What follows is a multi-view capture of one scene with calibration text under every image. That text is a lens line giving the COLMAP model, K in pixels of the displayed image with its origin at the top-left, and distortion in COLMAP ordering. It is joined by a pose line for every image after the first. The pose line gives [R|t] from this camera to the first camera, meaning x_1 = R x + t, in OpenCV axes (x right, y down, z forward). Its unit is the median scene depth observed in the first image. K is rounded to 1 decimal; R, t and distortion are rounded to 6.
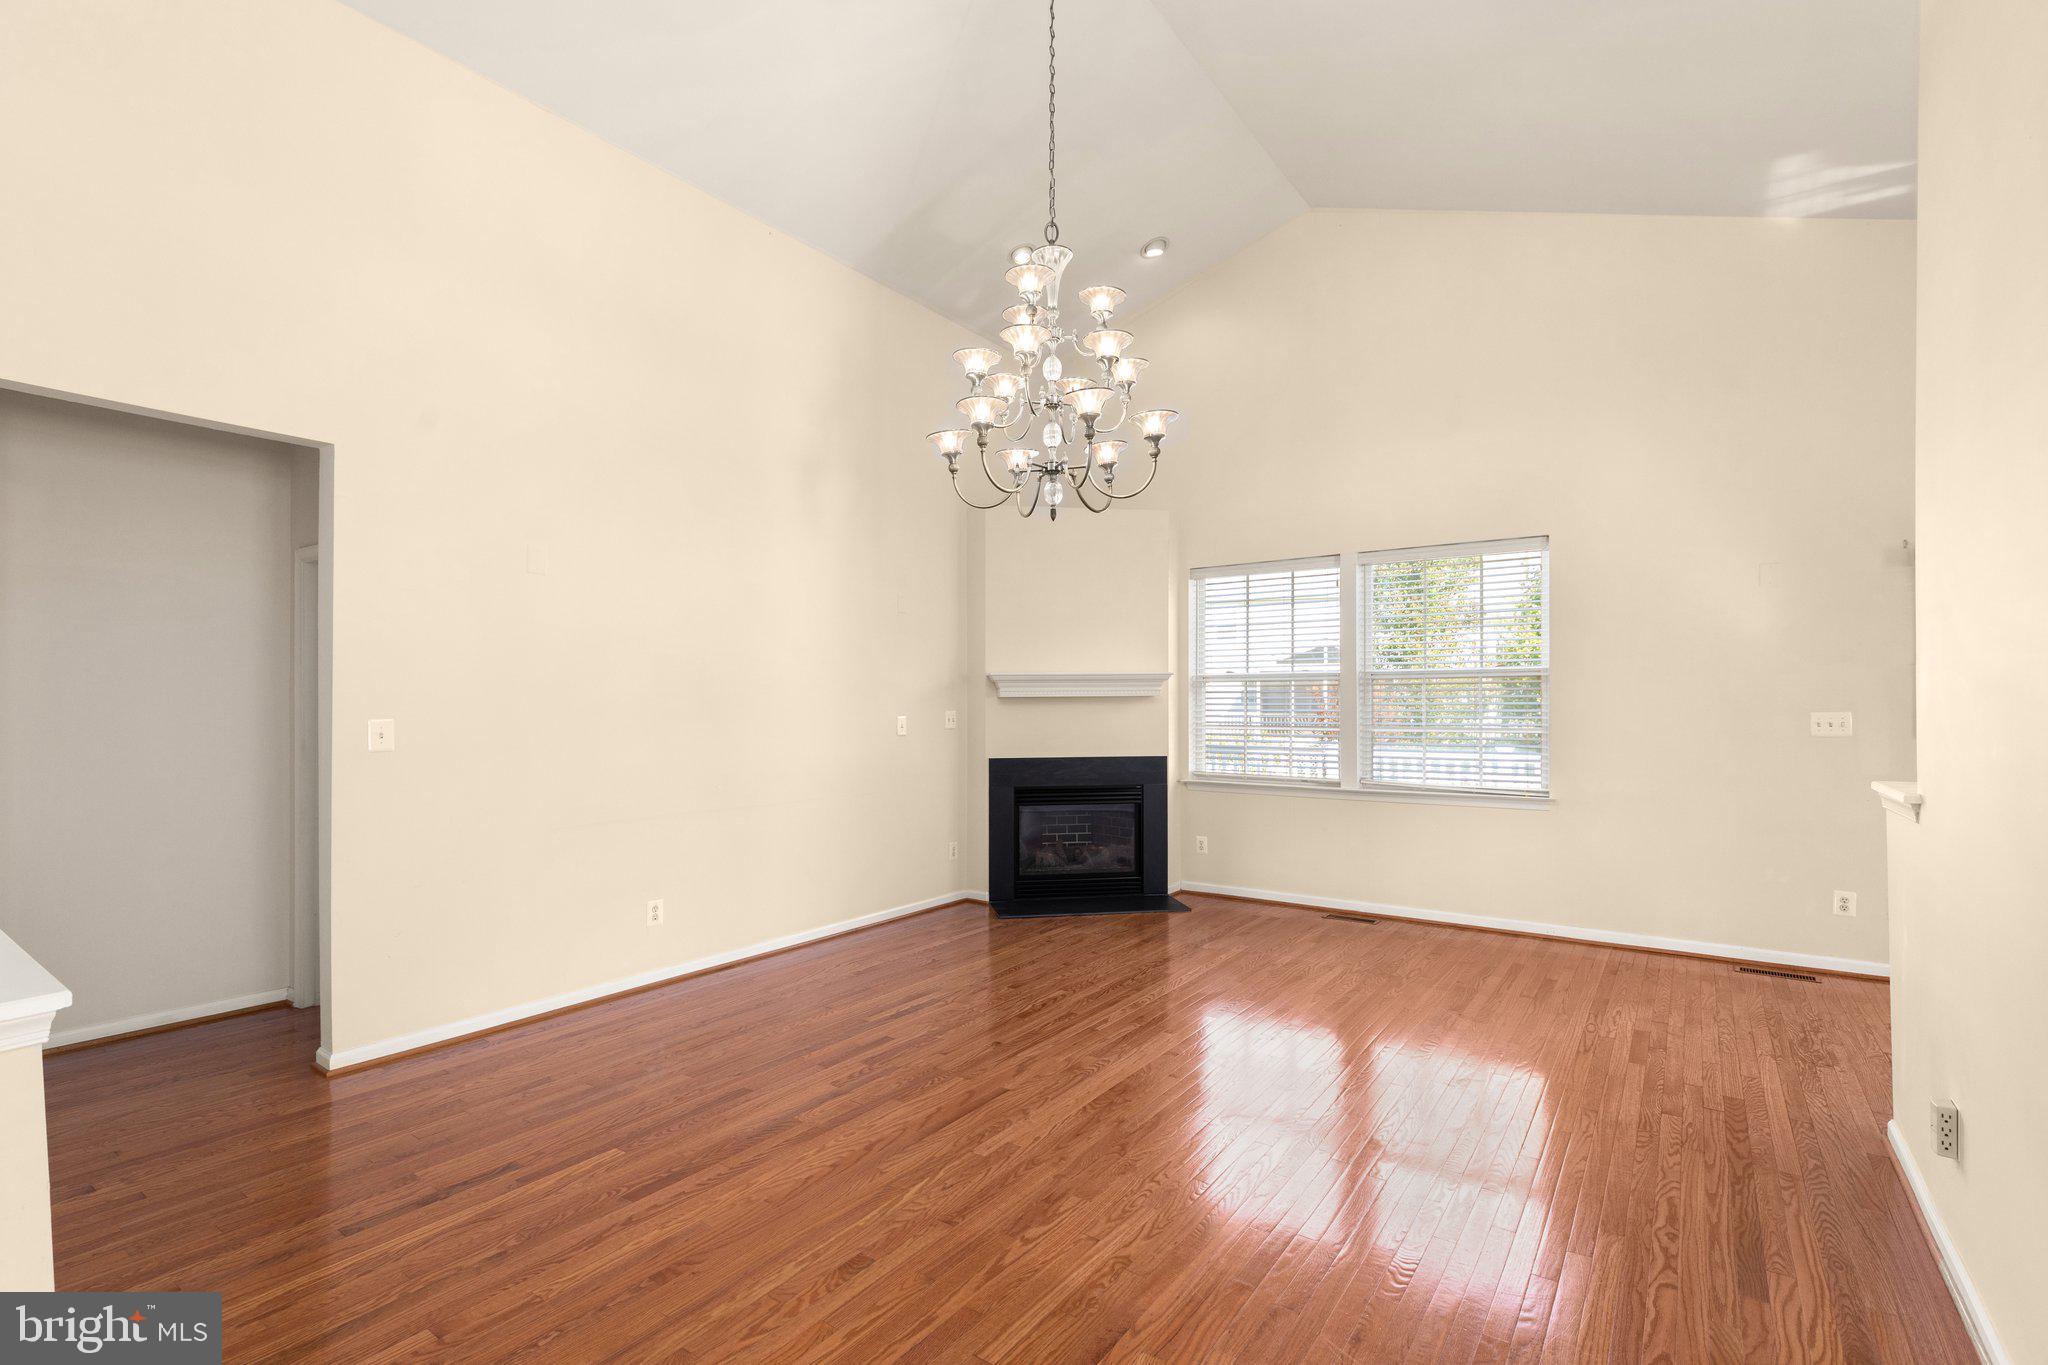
lens RADIAL K [[922.4, 0, 1024.3], [0, 922.4, 713.8], [0, 0, 1]] dist [0.003344, -0.000897]
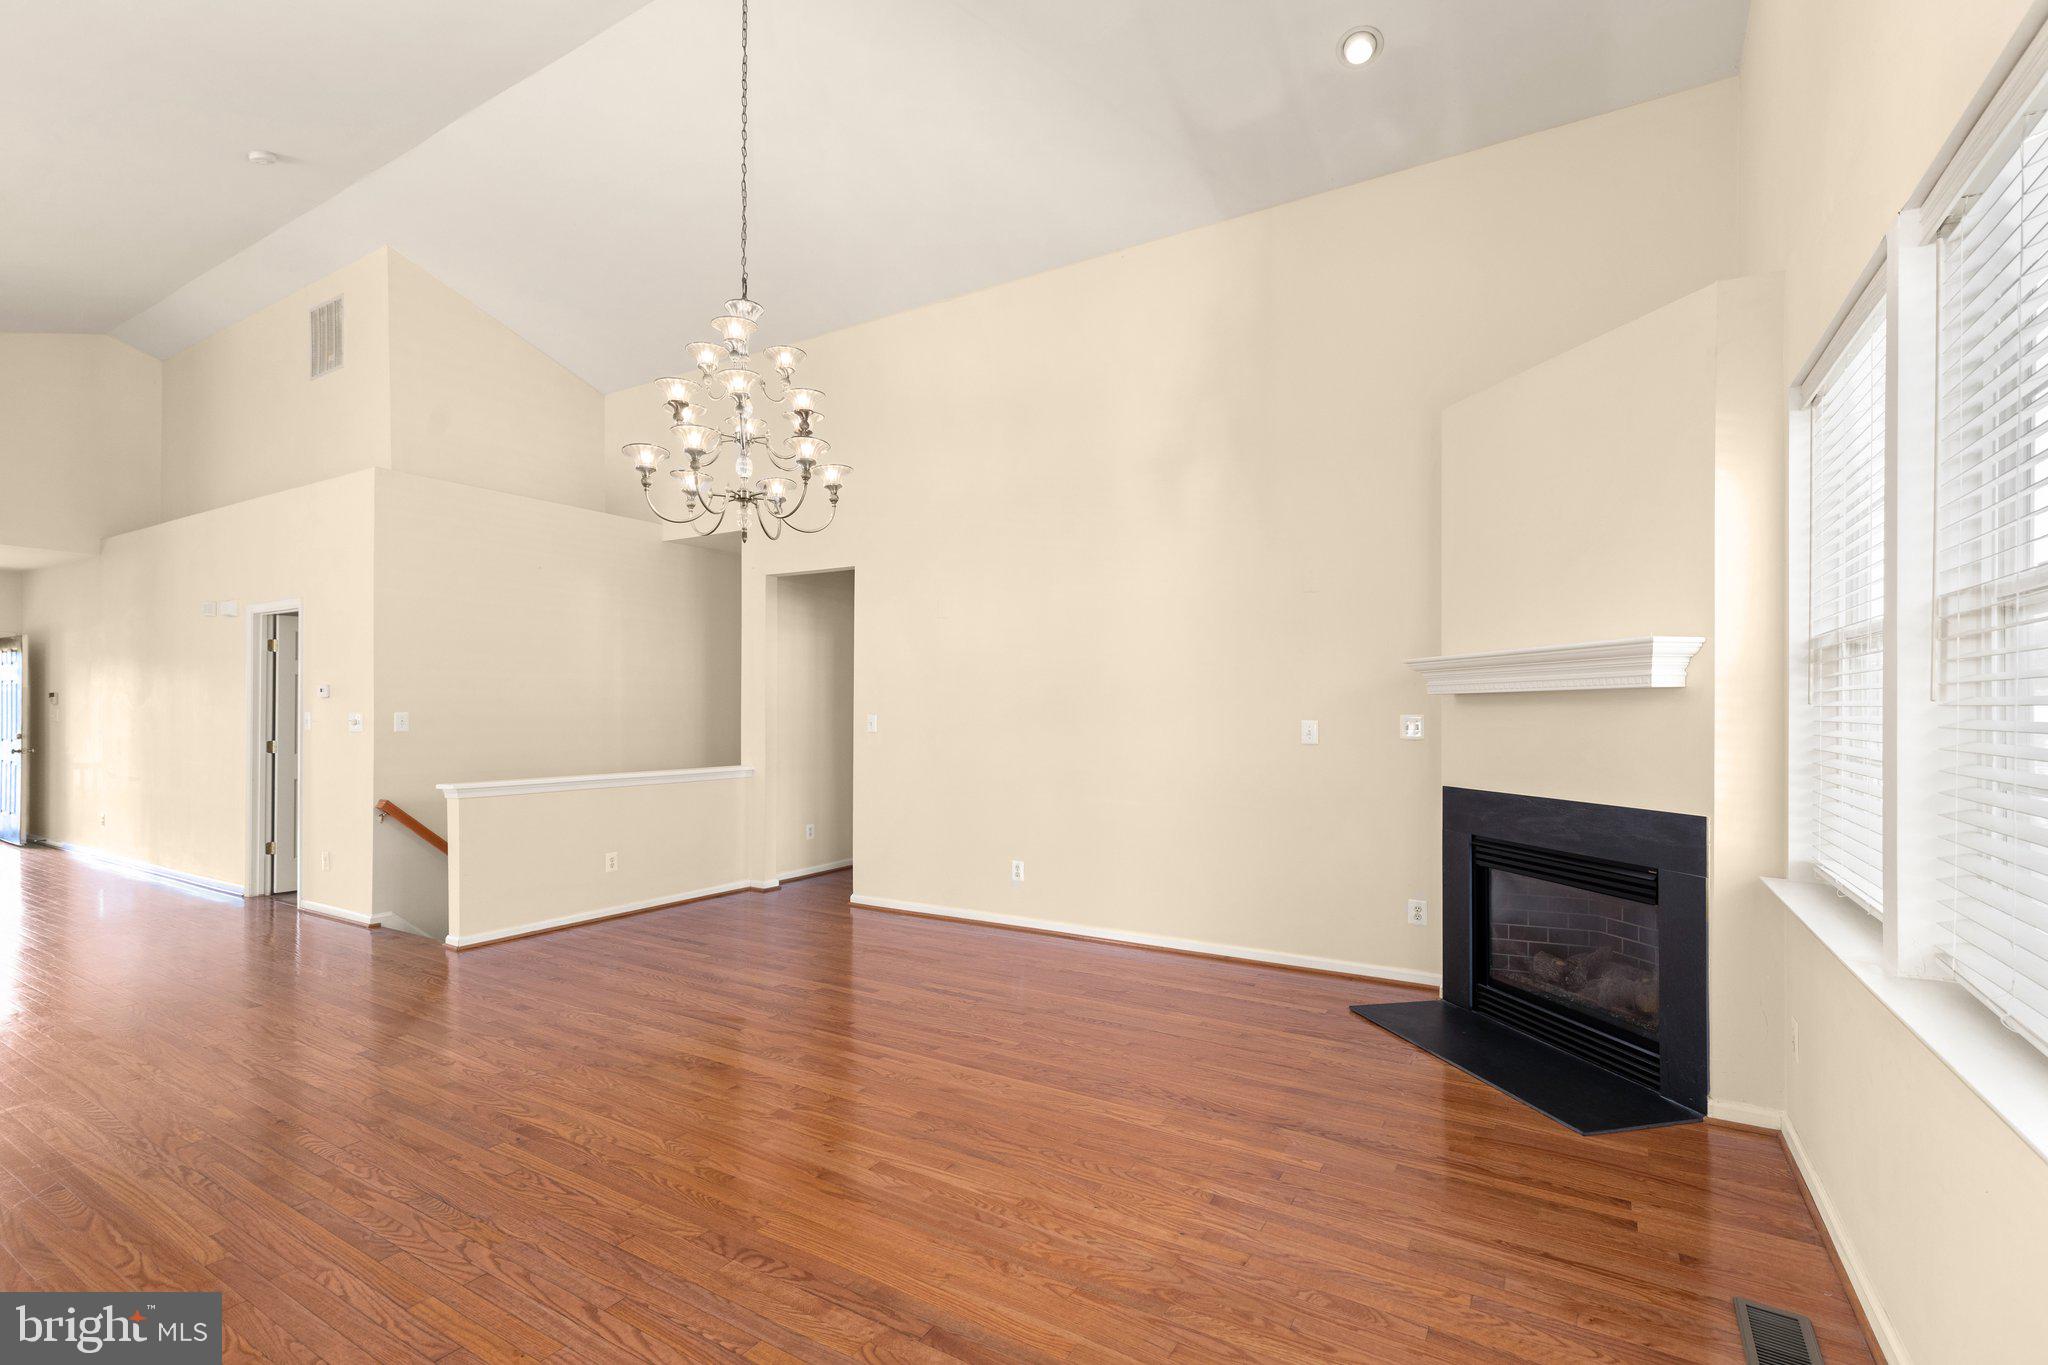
lens RADIAL K [[922.4, 0, 1024.3], [0, 922.4, 713.8], [0, 0, 1]] dist [0.003344, -0.000897]
pose [[0.086758, 0.009227, -0.996187, 0.901679], [-0.011439, 0.999900, 0.008265, -0.009852], [0.996164, 0.010679, 0.086855, 0.949211]]
